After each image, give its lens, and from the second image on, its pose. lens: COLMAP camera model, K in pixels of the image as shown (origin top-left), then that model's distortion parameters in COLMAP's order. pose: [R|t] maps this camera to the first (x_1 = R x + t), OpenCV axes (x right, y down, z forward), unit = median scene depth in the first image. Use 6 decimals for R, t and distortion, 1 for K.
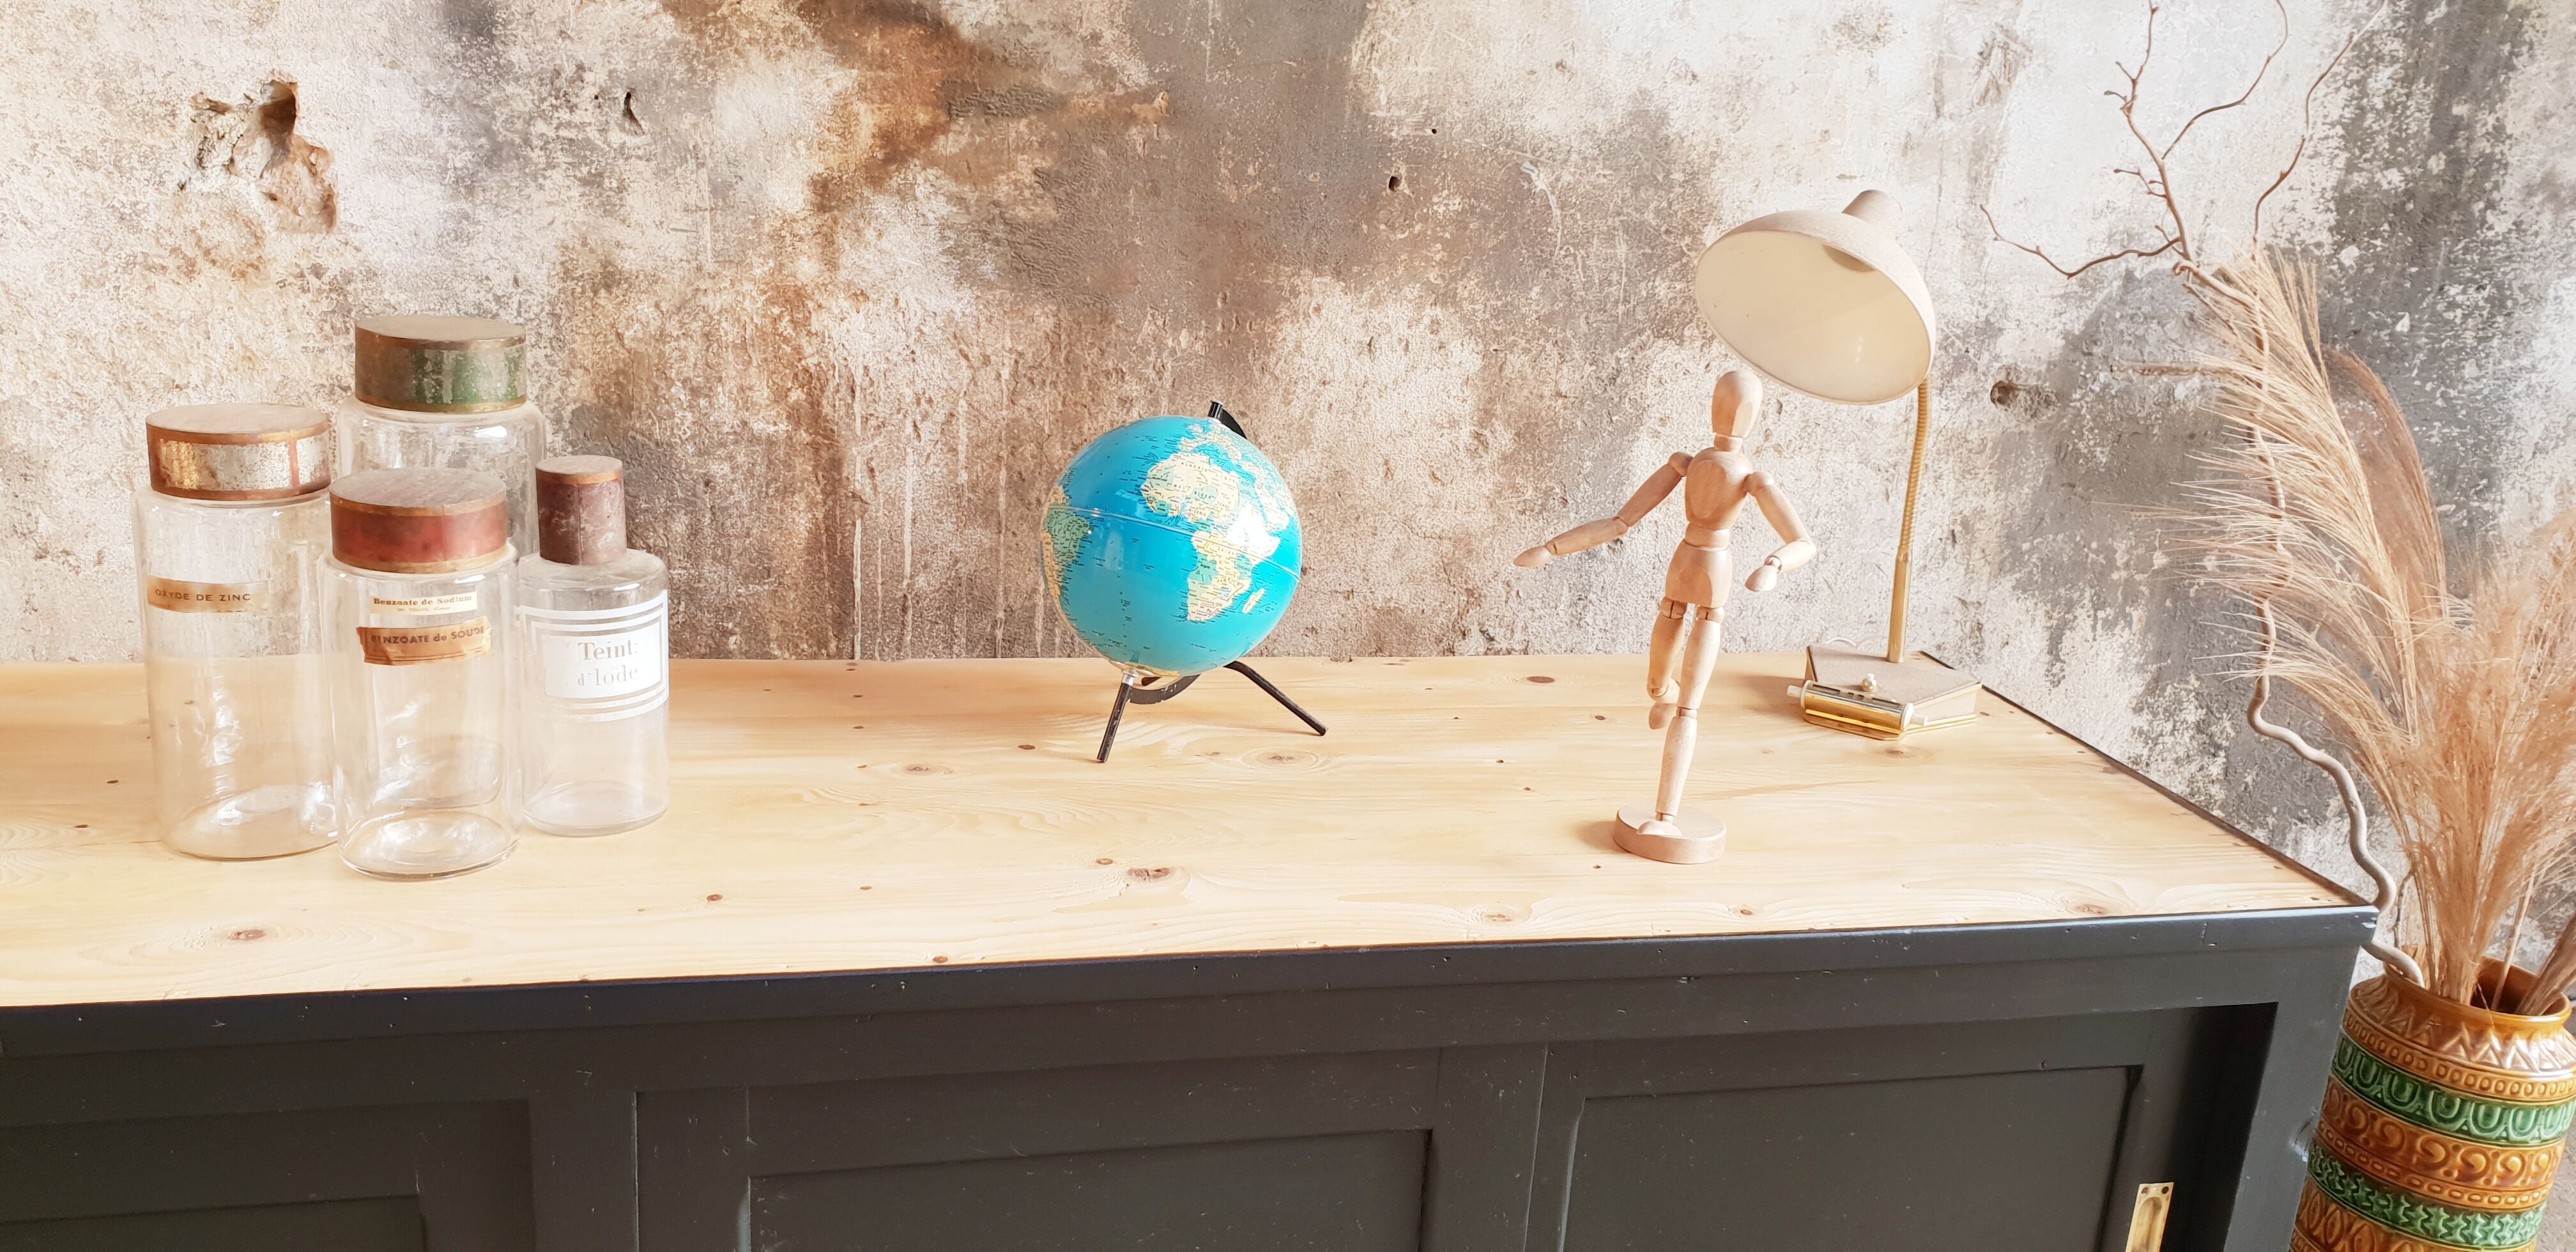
lens RADIAL K [[2036.1, 0, 1268.1], [0, 2036.1, 619.3], [0, 0, 1]] dist [0.134294, -0.353820]
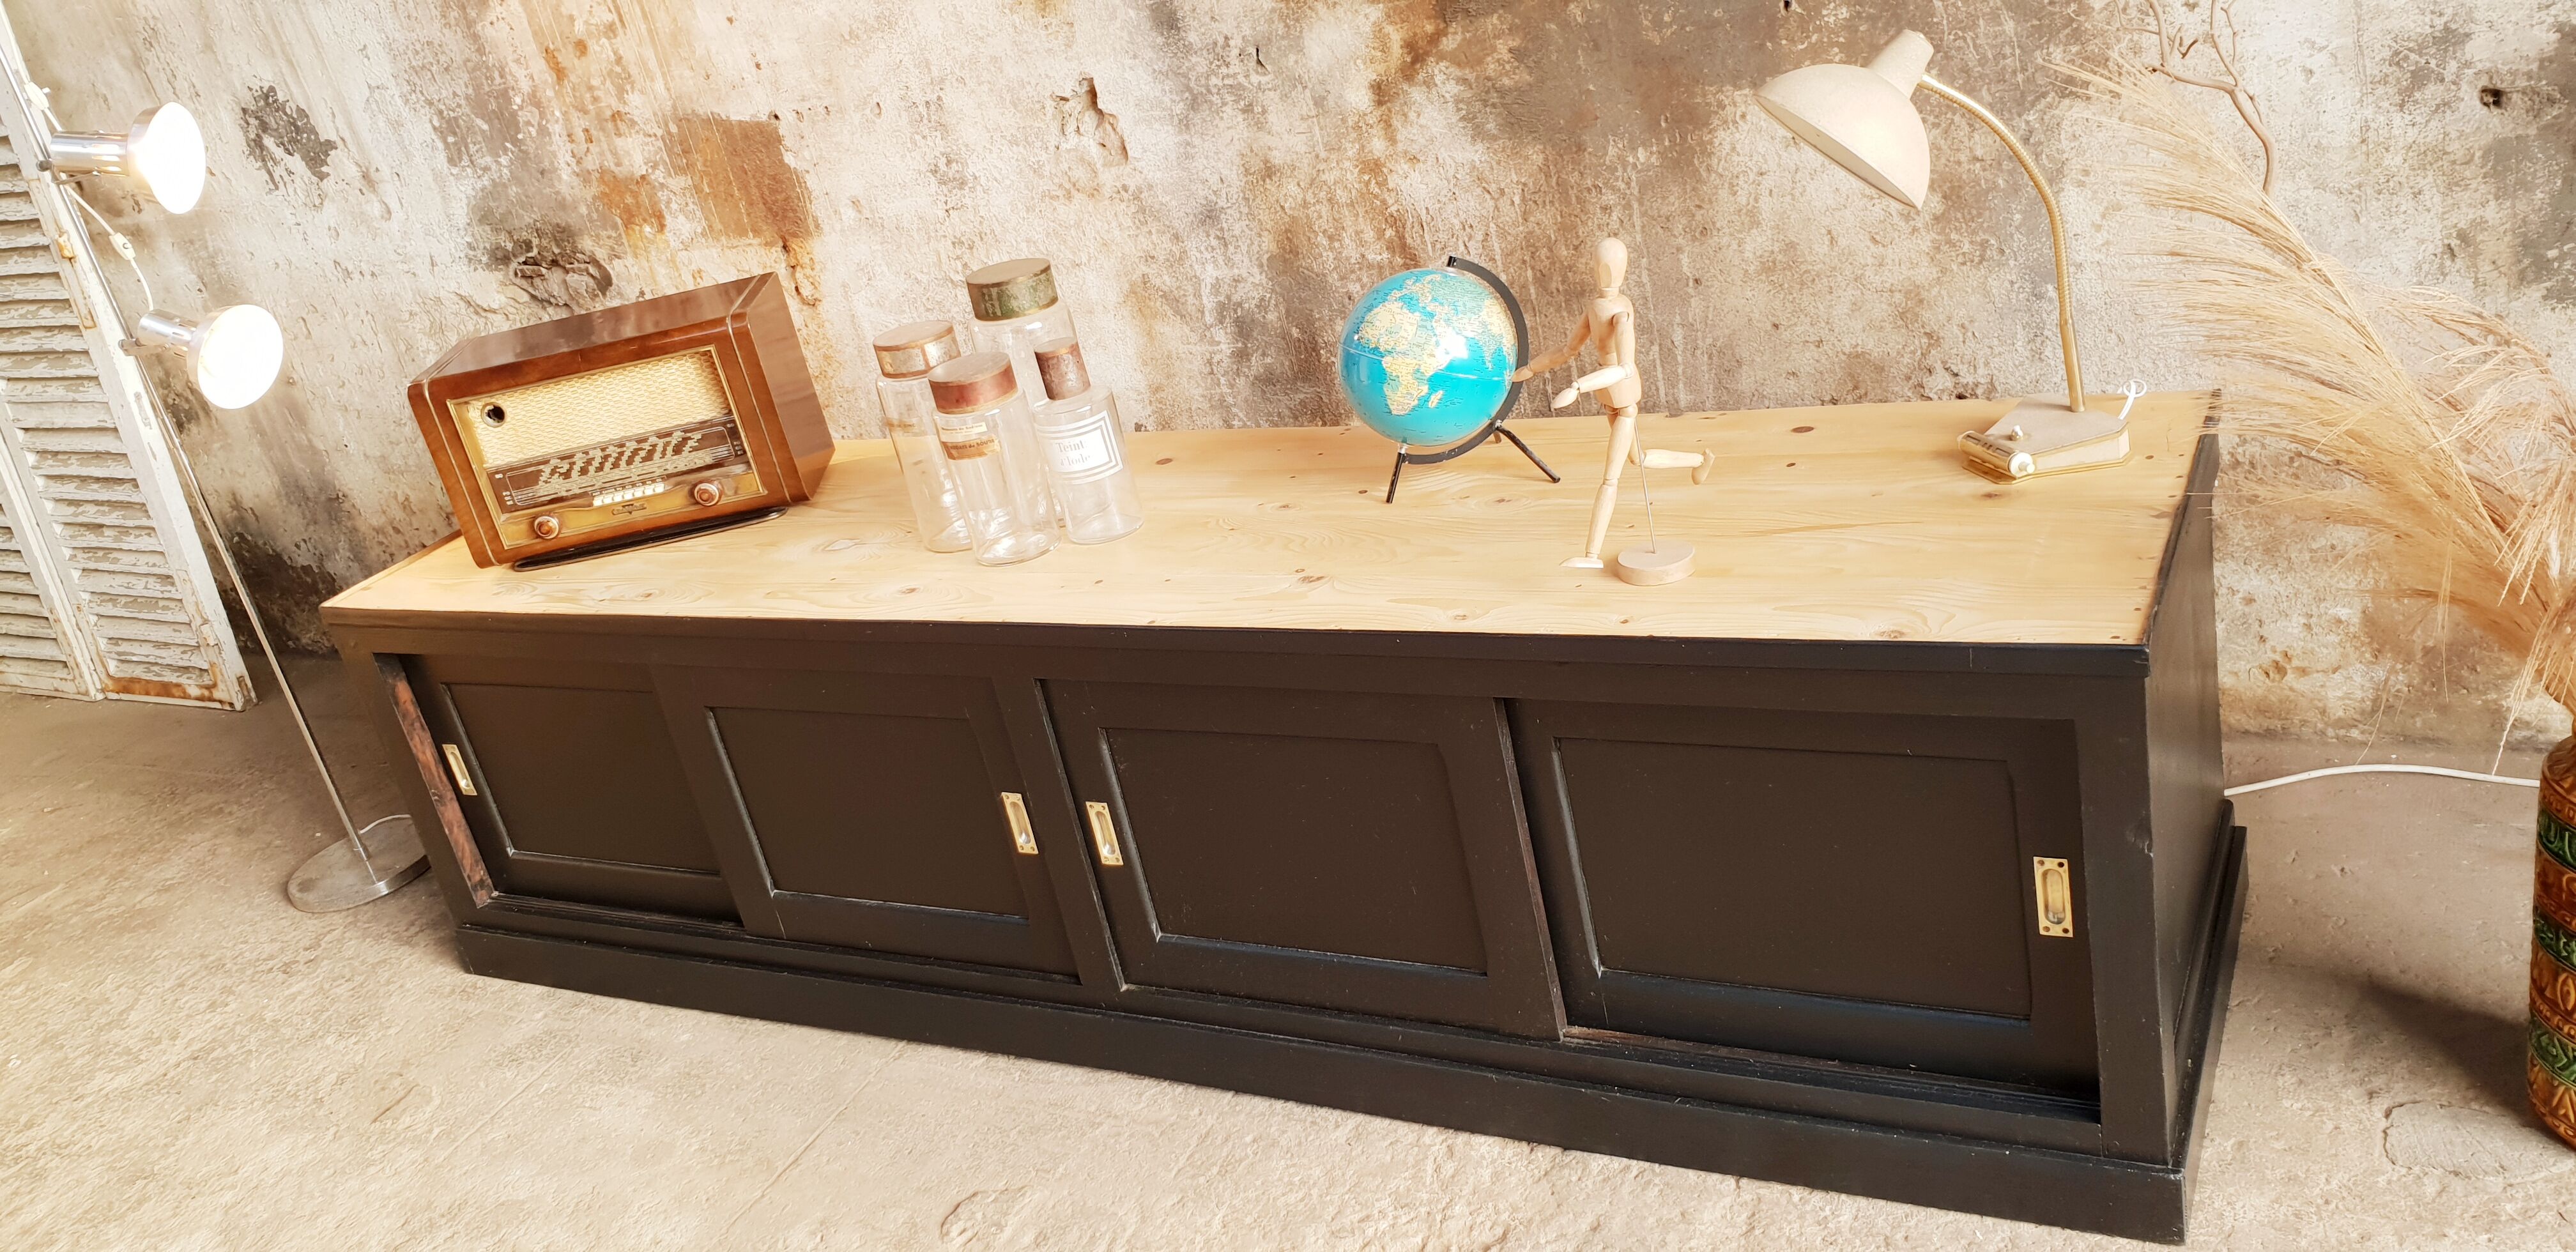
lens RADIAL K [[2053.8, 0, 1236.8], [0, 2053.8, 619.0], [0, 0, 1]] dist [0.172390, -0.454297]
pose [[0.713154, 0.055338, -0.698820, 0.749115], [0.069806, 0.986318, 0.149342, -0.067309], [0.697523, -0.155286, 0.699534, -0.143178]]
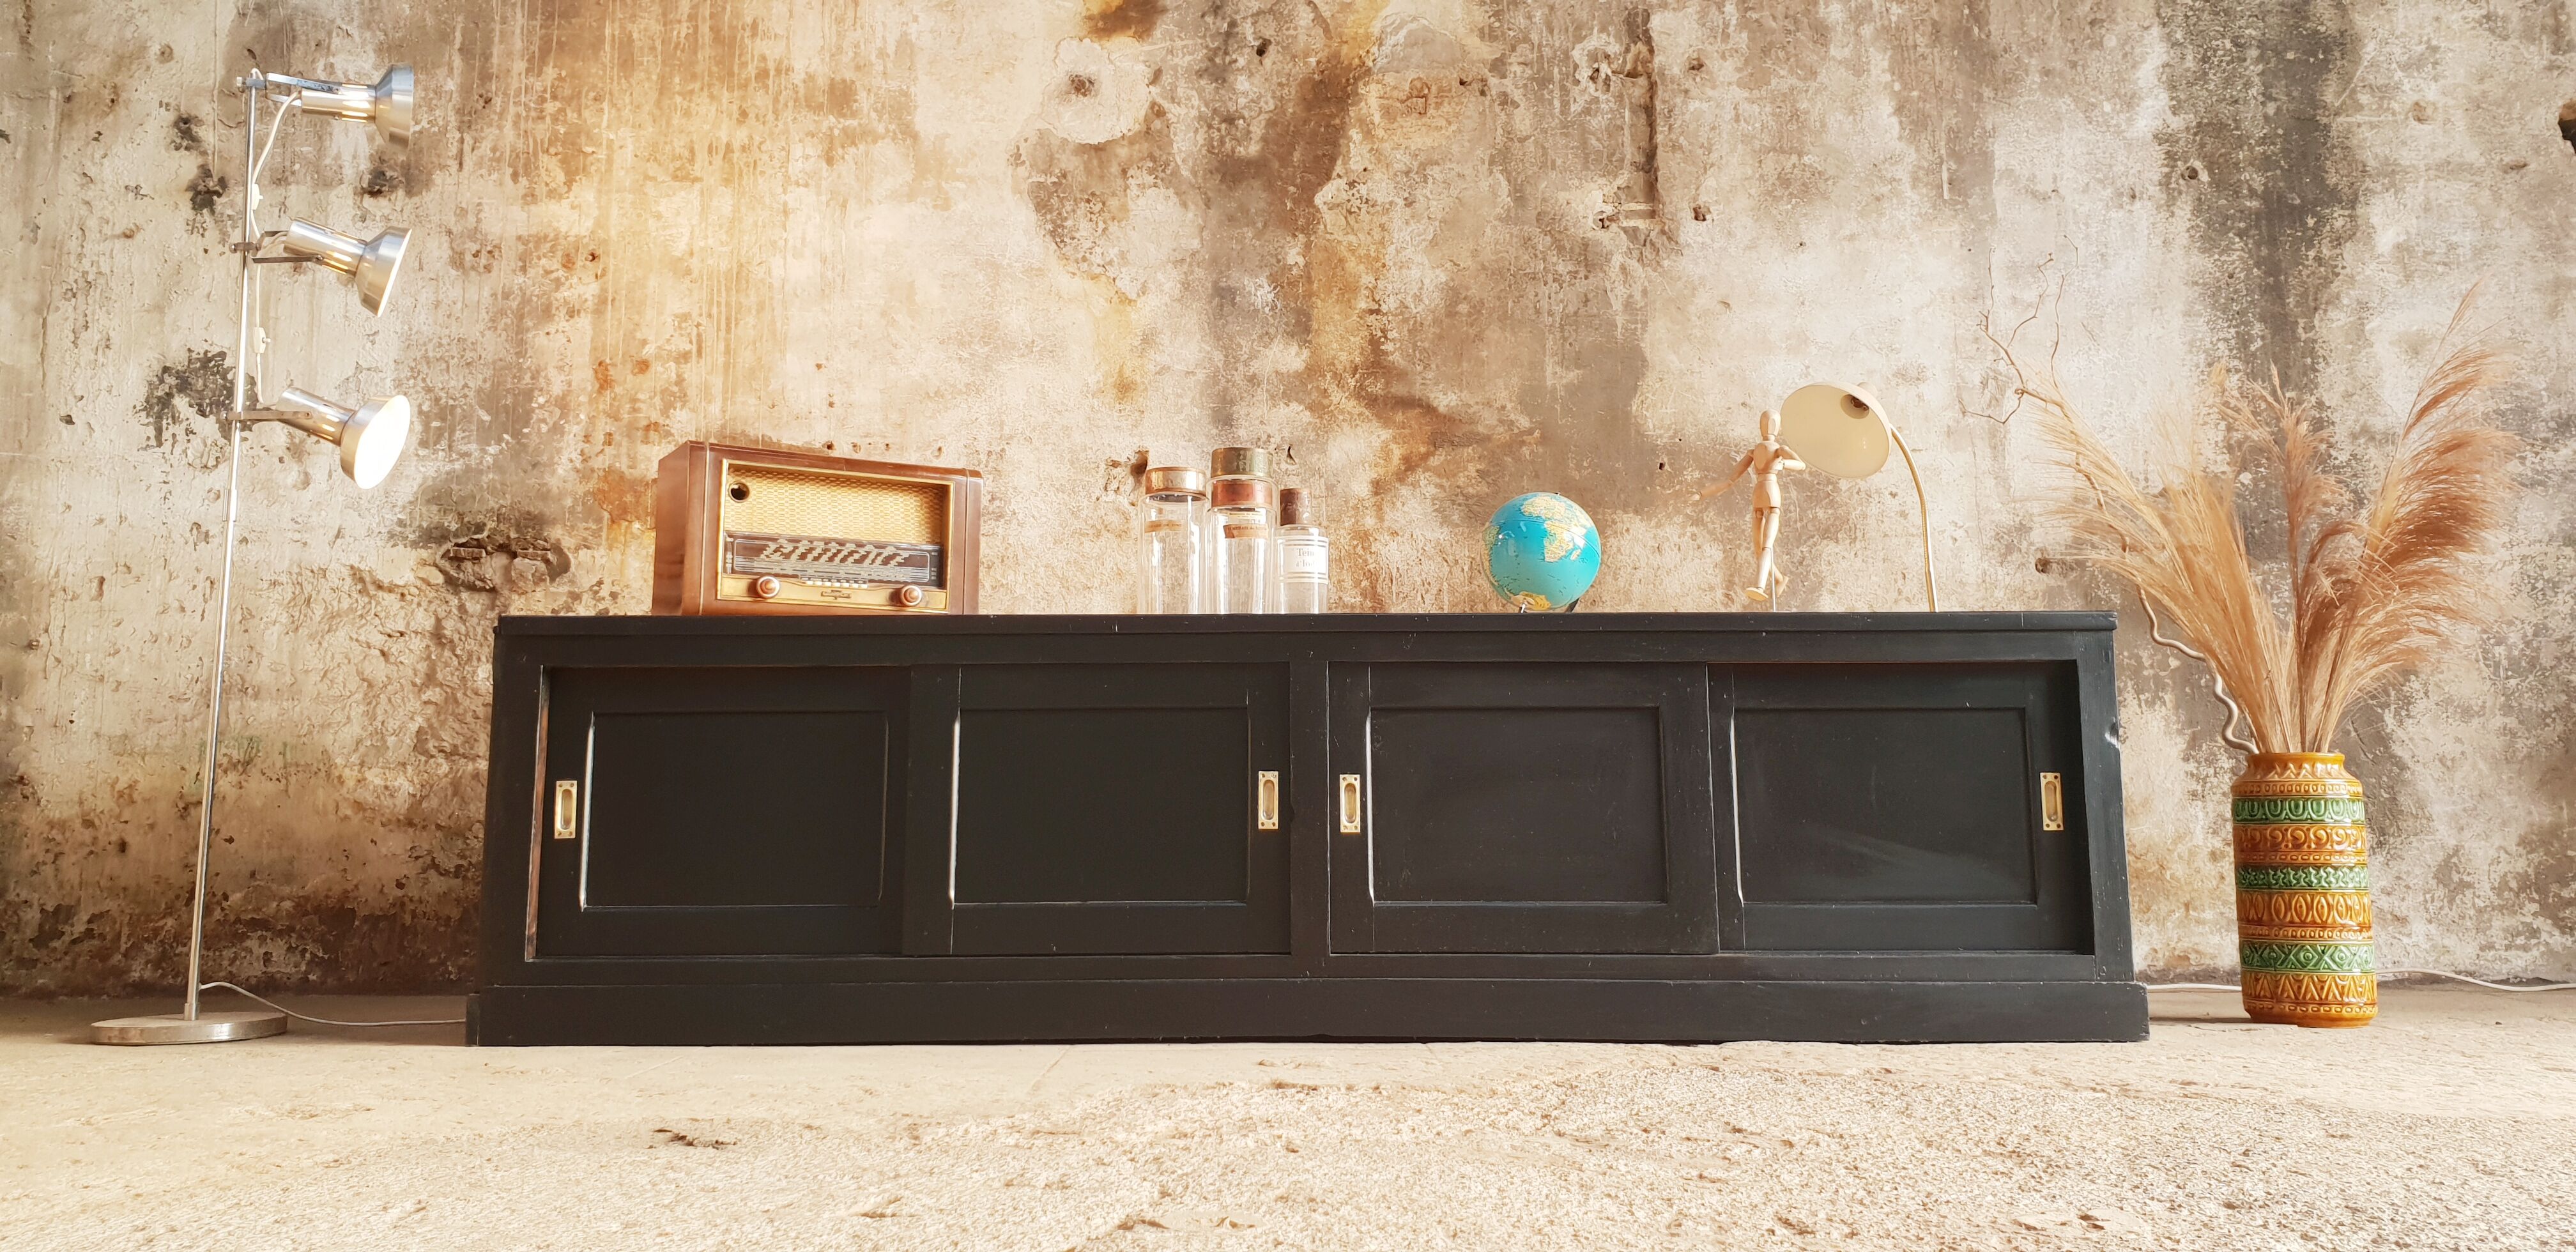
lens RADIAL K [[2071.2, 0, 1284.0], [0, 2071.2, 586.5], [0, 0, 1]] dist [0.299823, -0.880678]
pose [[0.973609, -0.098602, -0.205825, 0.117111], [0.003325, 0.907887, -0.419201, 0.772755], [0.228200, 0.407453, 0.884255, -0.852702]]
